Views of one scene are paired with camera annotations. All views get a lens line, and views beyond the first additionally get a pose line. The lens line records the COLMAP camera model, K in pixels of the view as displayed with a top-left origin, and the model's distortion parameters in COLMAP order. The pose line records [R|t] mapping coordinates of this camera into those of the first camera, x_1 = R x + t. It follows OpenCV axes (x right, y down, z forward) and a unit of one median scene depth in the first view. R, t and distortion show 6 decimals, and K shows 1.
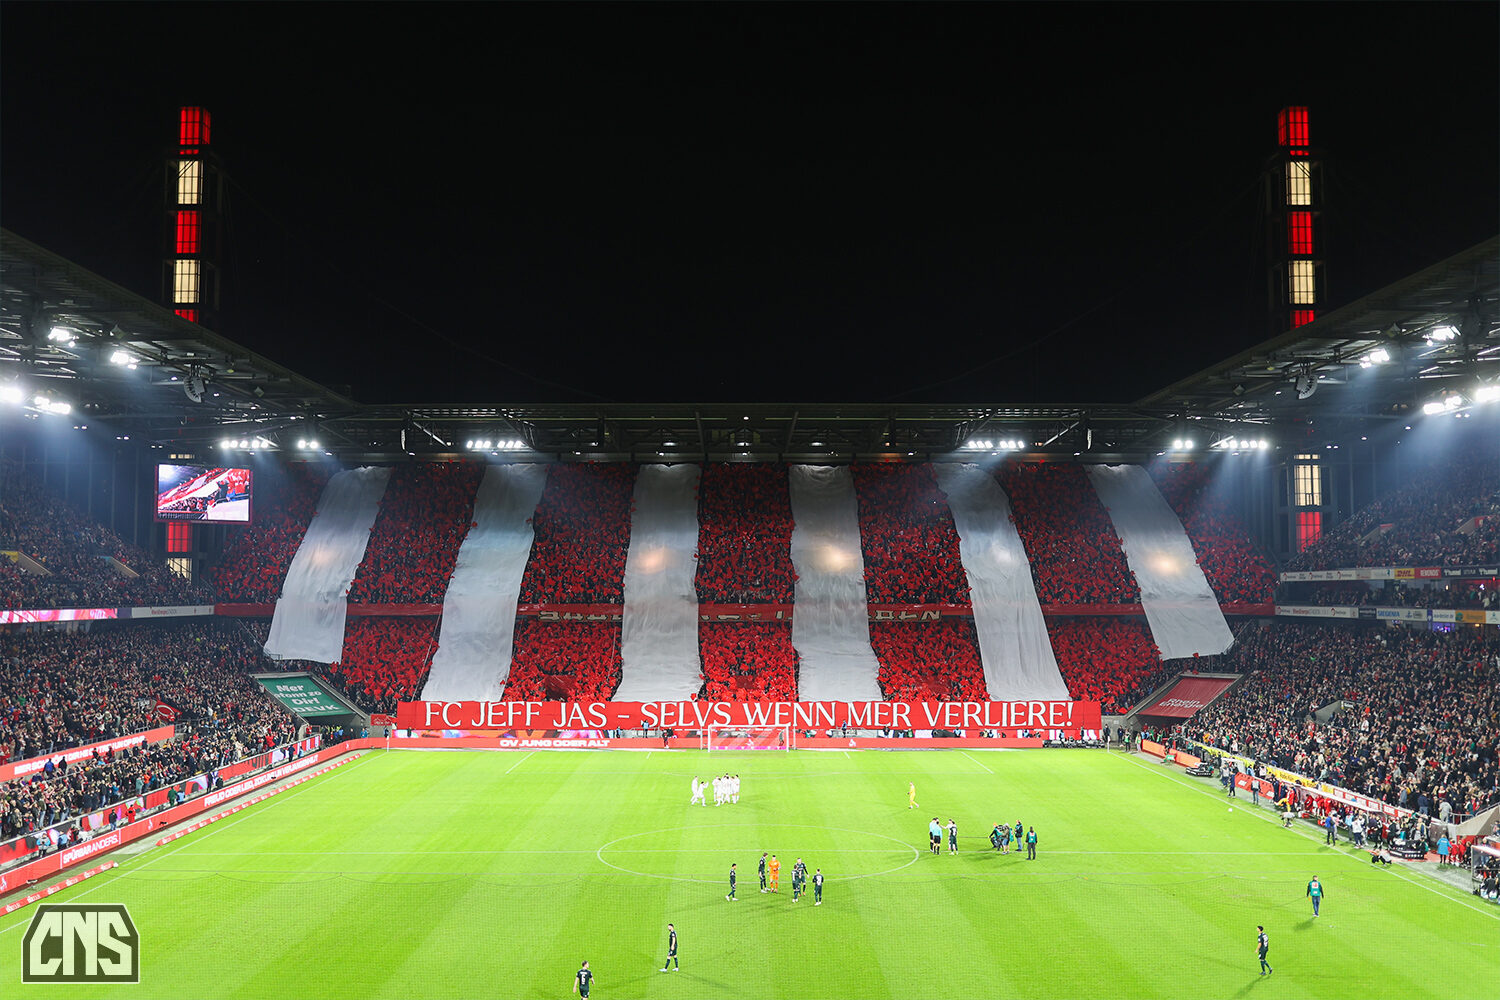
lens RADIAL K [[1360.1, 0, 732.0], [0, 1360.1, 513.7], [0, 0, 1]] dist [-0.006420, 0.009166]
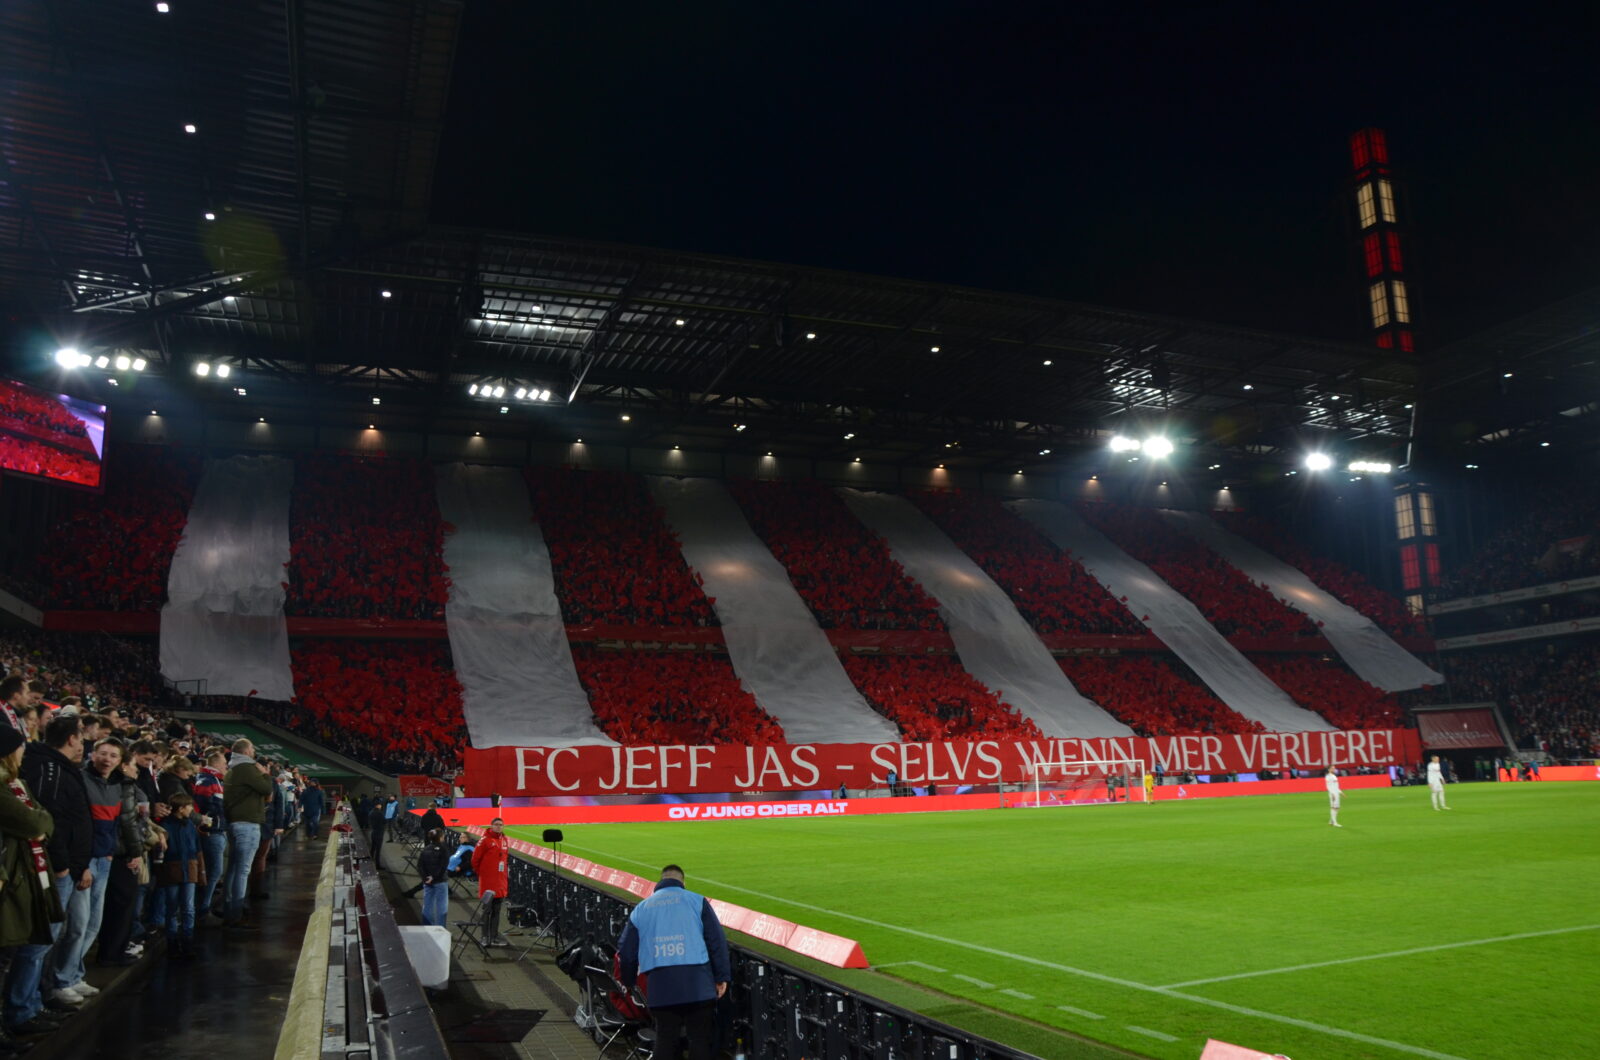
lens RADIAL K [[1242.6, 0, 805.9], [0, 1242.6, 553.9], [0, 0, 1]] dist [-0.161966, 0.134974]
pose [[0.937357, 0.039261, 0.346150, -0.292776], [0.002534, 0.992835, -0.119469, 0.120096], [-0.348360, 0.112863, 0.930541, 0.477082]]
